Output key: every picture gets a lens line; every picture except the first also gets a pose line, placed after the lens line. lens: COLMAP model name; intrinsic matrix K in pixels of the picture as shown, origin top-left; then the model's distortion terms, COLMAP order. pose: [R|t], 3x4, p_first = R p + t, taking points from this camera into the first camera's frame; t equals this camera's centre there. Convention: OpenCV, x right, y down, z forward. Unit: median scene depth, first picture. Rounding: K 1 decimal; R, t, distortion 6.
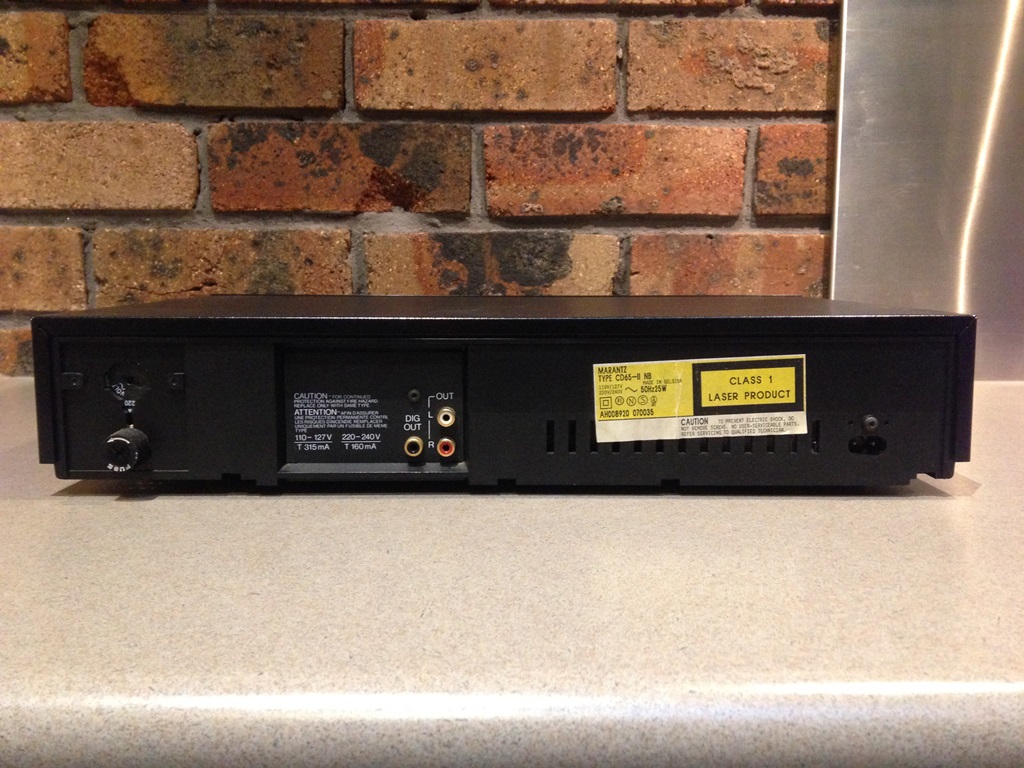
lens RADIAL K [[934.7, 0, 521.8], [0, 934.7, 390.1], [0, 0, 1]] dist [-0.034142, 0.000000]
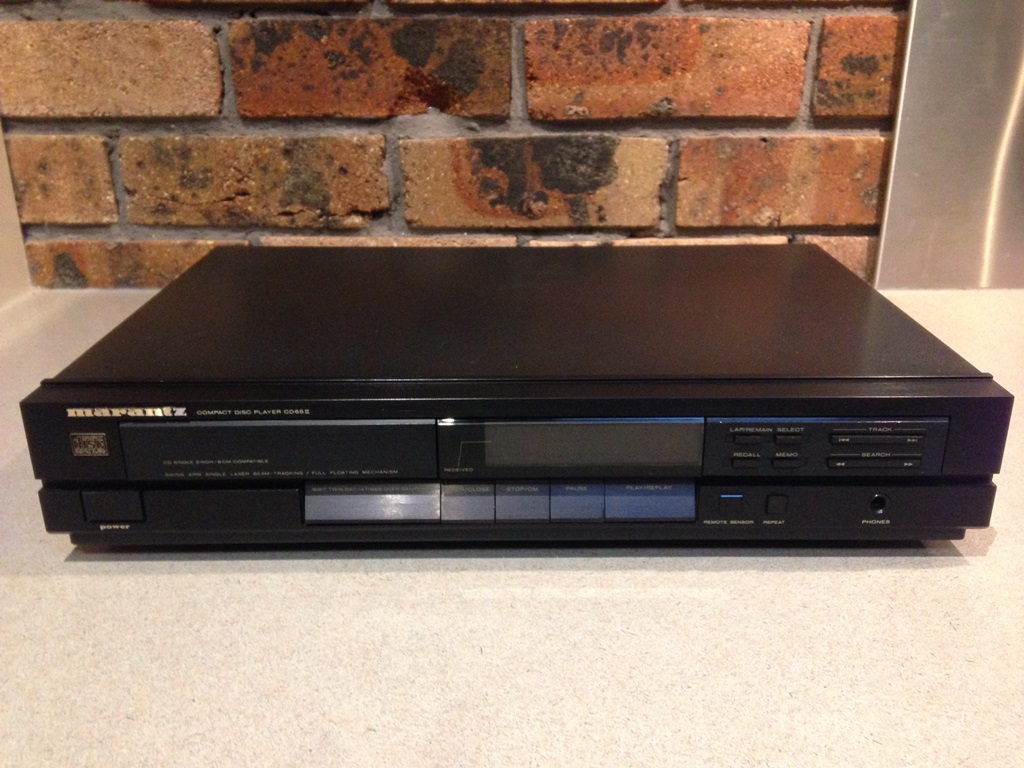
lens RADIAL K [[934.7, 0, 509.2], [0, 934.7, 387.2], [0, 0, 1]] dist [-0.034142, 0.000000]
pose [[0.999721, -0.002697, -0.023455, -0.035455], [0.008401, 0.969075, 0.246625, -0.157588], [0.022065, -0.246753, 0.968827, 0.016994]]
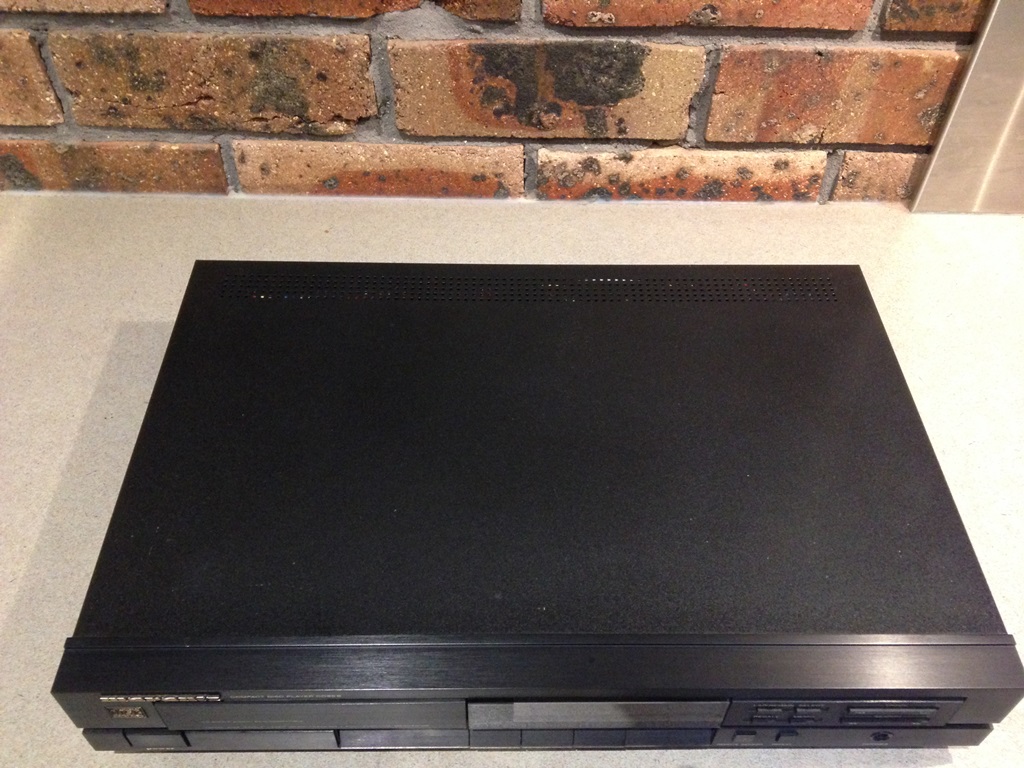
lens RADIAL K [[934.7, 0, 505.6], [0, 934.7, 375.5], [0, 0, 1]] dist [-0.034142, 0.000000]
pose [[0.999910, 0.013193, 0.002461, -0.066869], [-0.011690, 0.766124, 0.642586, -0.465687], [0.006592, -0.642557, 0.766209, 0.209552]]
